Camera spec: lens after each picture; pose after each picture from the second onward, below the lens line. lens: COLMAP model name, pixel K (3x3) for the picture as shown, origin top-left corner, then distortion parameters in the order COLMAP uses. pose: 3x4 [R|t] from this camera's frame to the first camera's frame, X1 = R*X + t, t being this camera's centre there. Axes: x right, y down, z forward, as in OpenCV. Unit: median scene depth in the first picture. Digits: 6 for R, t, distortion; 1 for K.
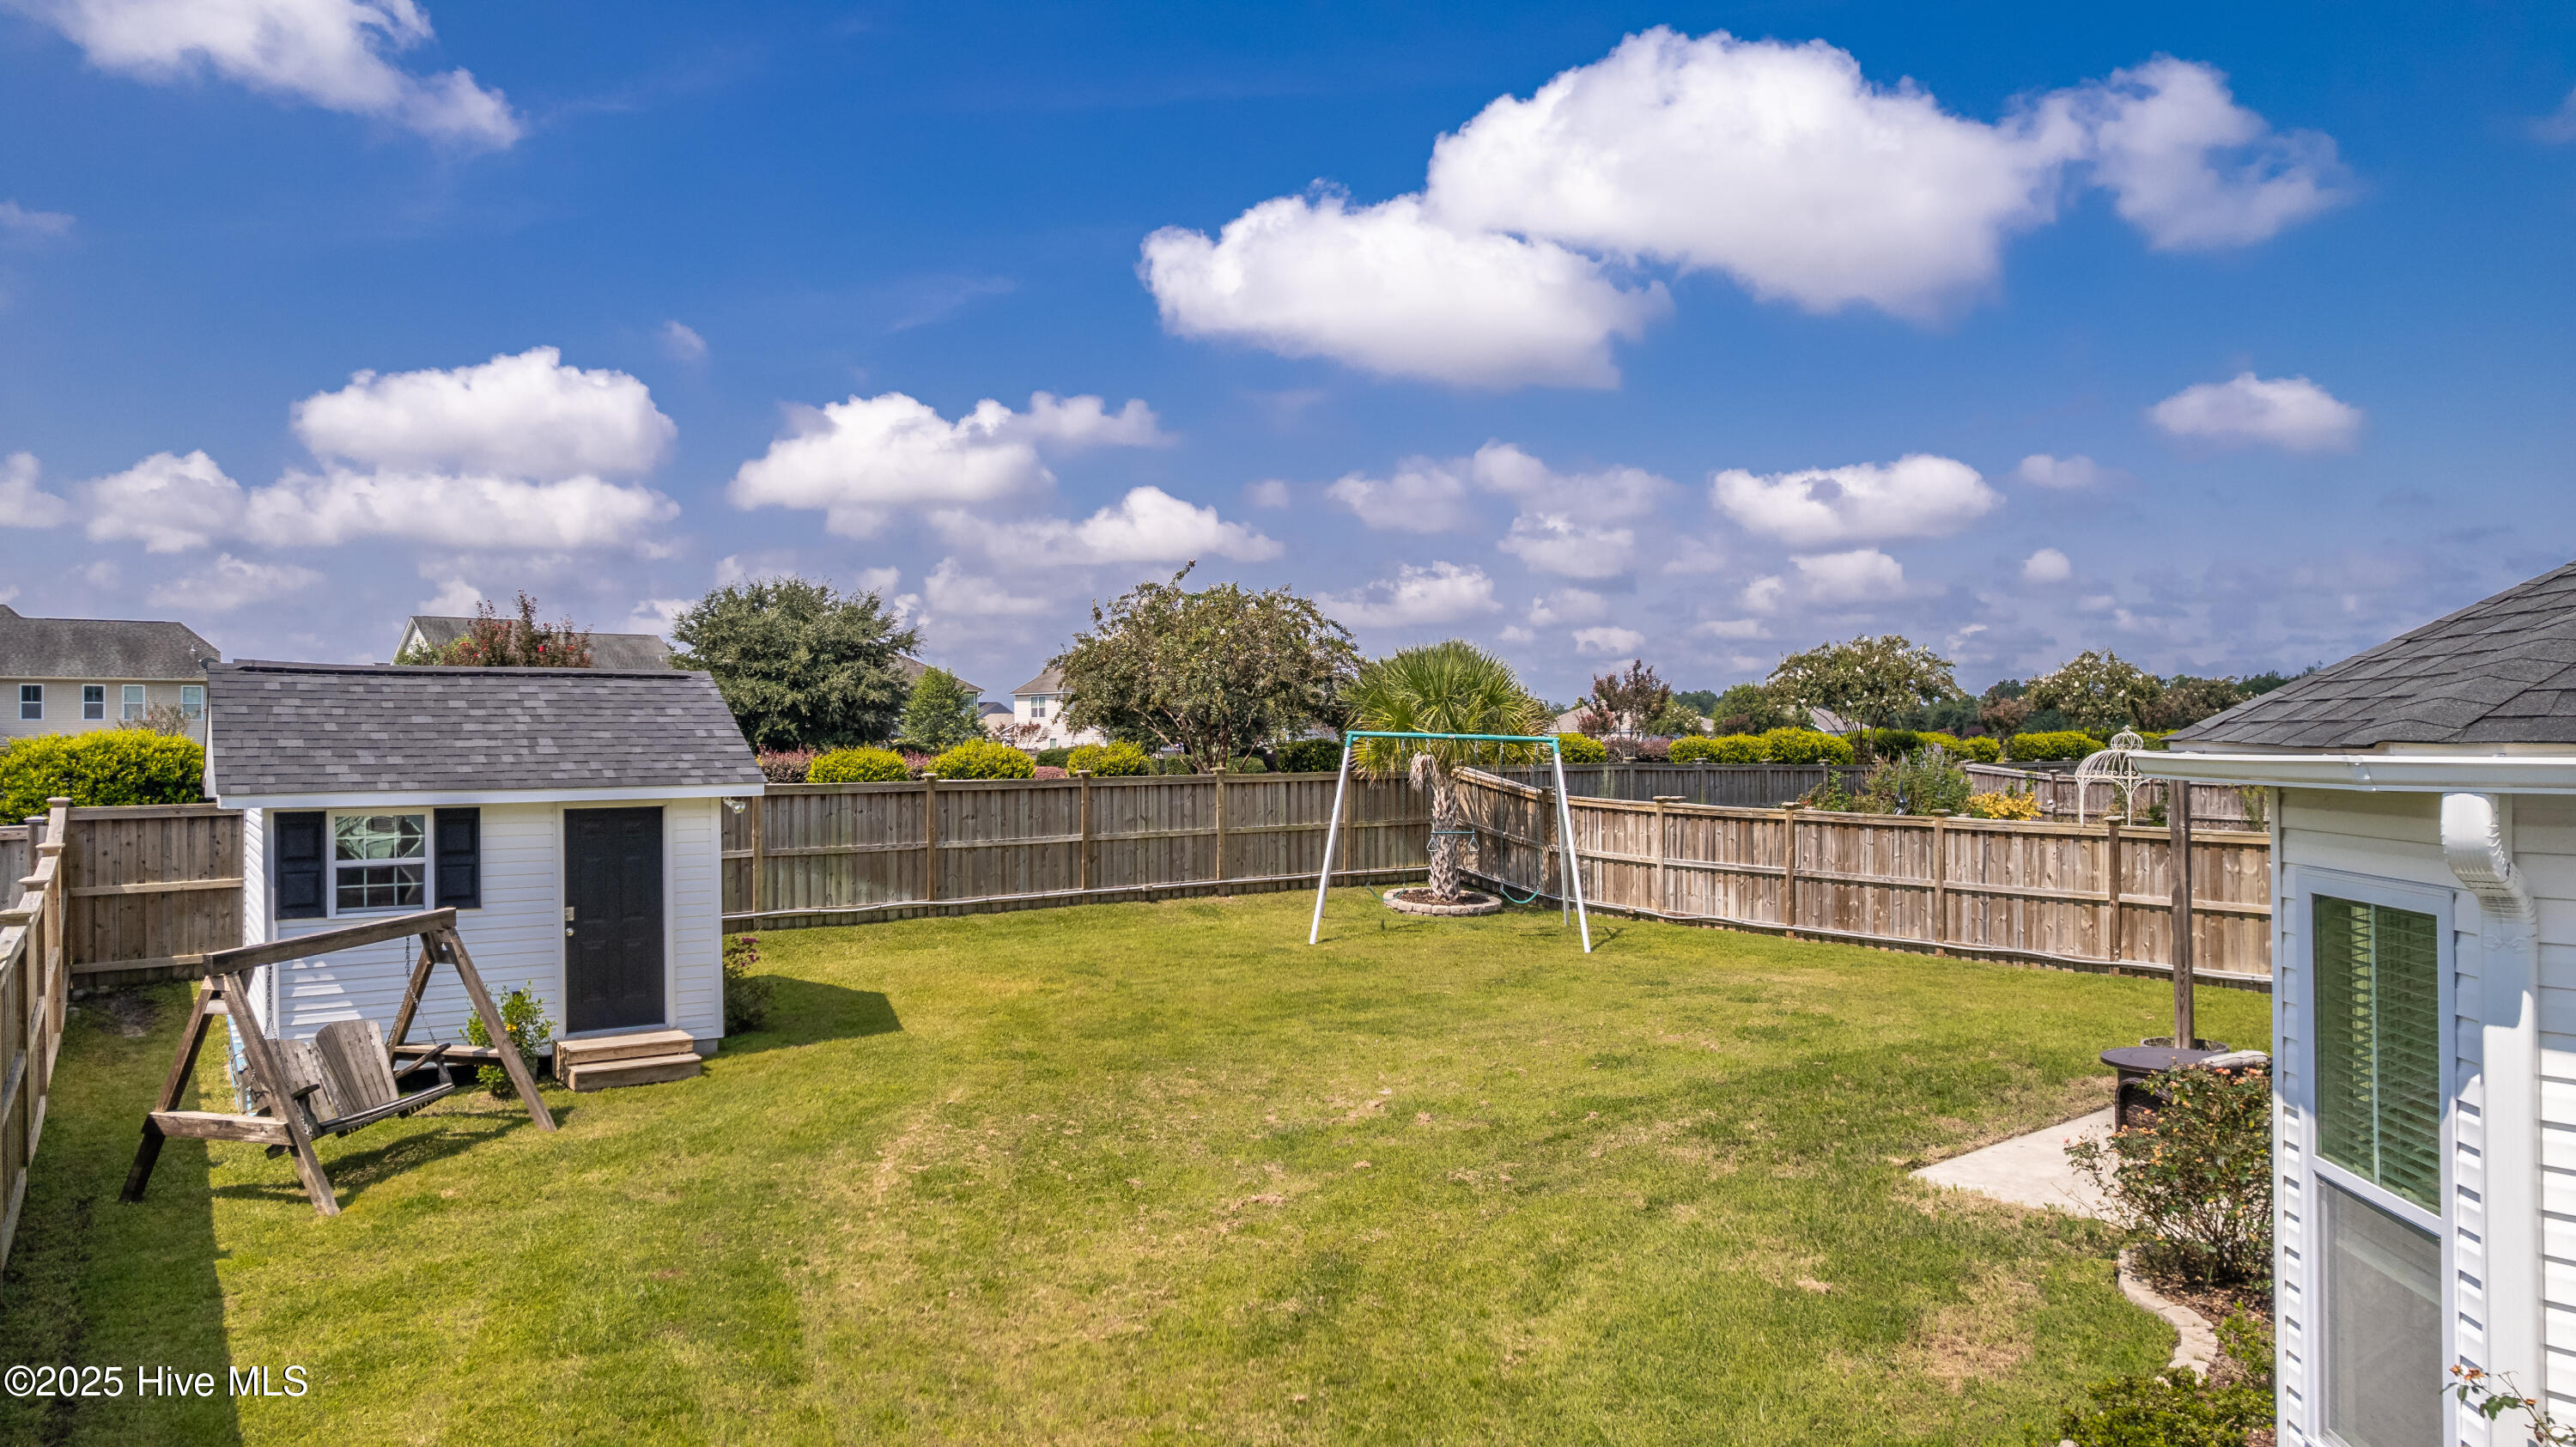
lens RADIAL K [[1655.9, 0, 1287.1], [0, 1655.9, 723.5], [0, 0, 1]] dist [-0.061166, 0.002228]
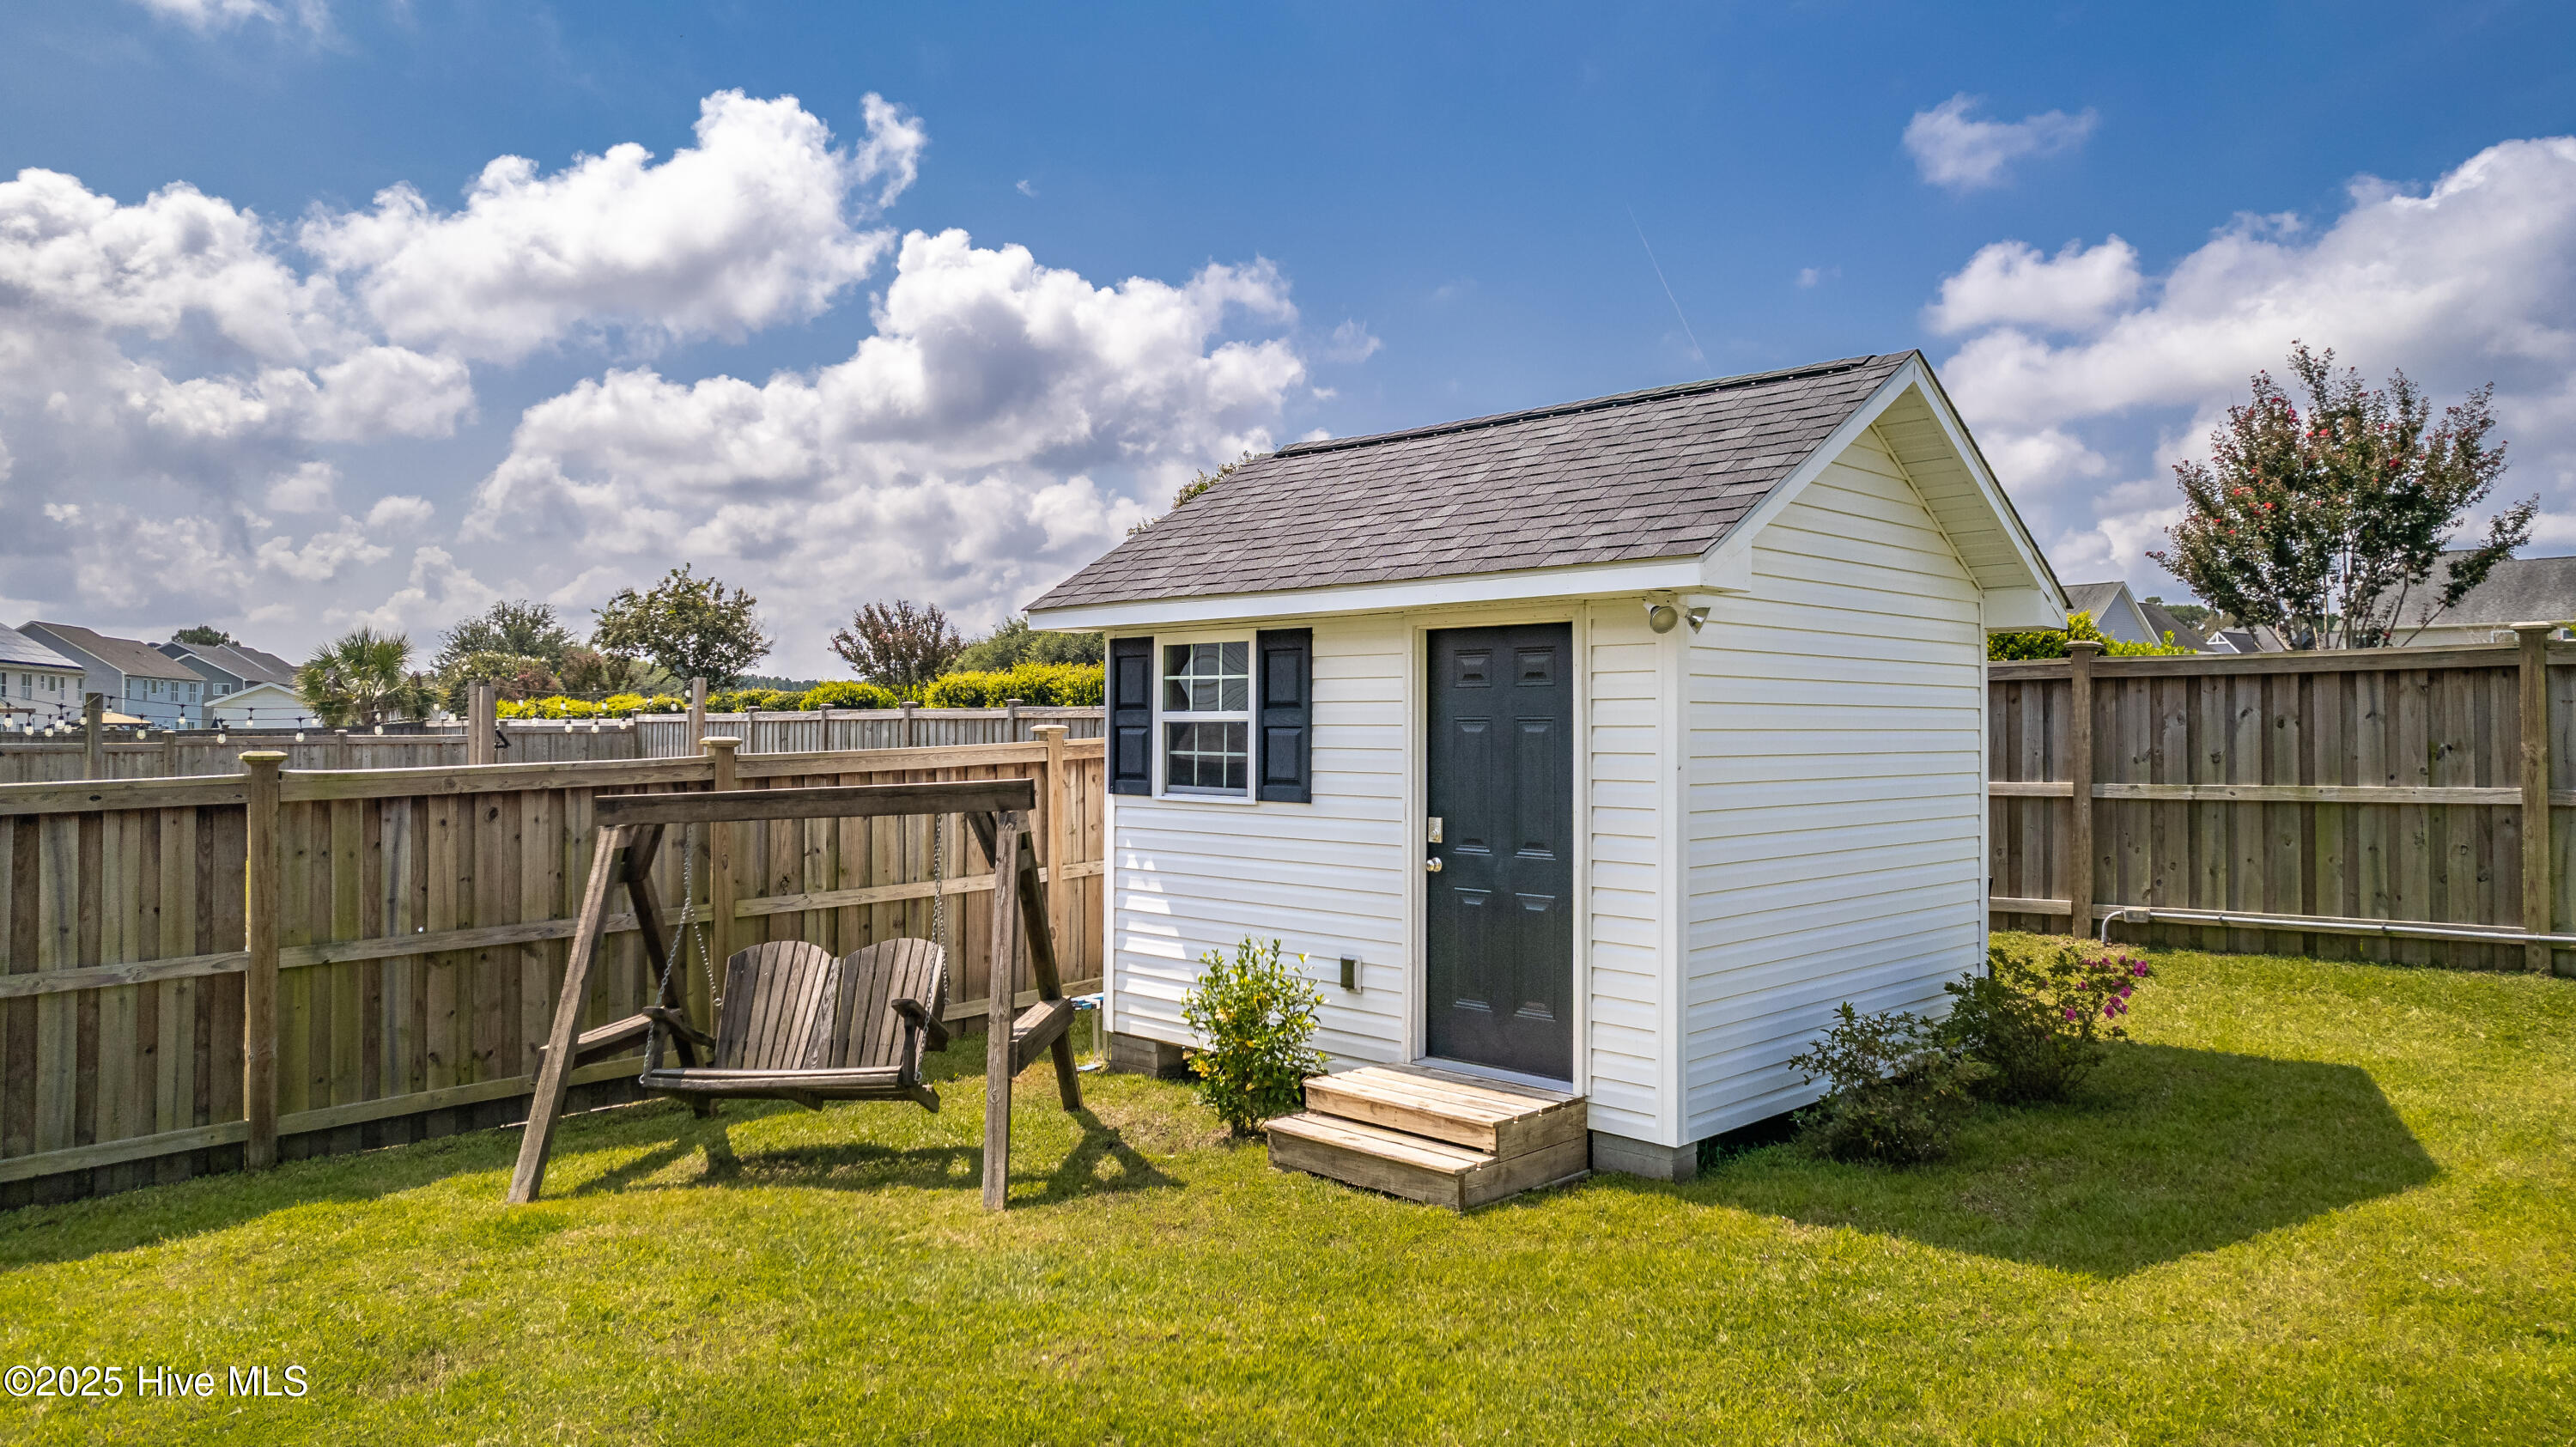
lens RADIAL K [[1655.9, 0, 1290.4], [0, 1655.9, 717.1], [0, 0, 1]] dist [-0.061166, 0.002228]
pose [[0.130919, -0.001078, -0.991393, 0.077102], [0.005064, 0.999987, -0.000419, 0.080761], [0.991380, -0.004966, 0.130922, 0.889464]]
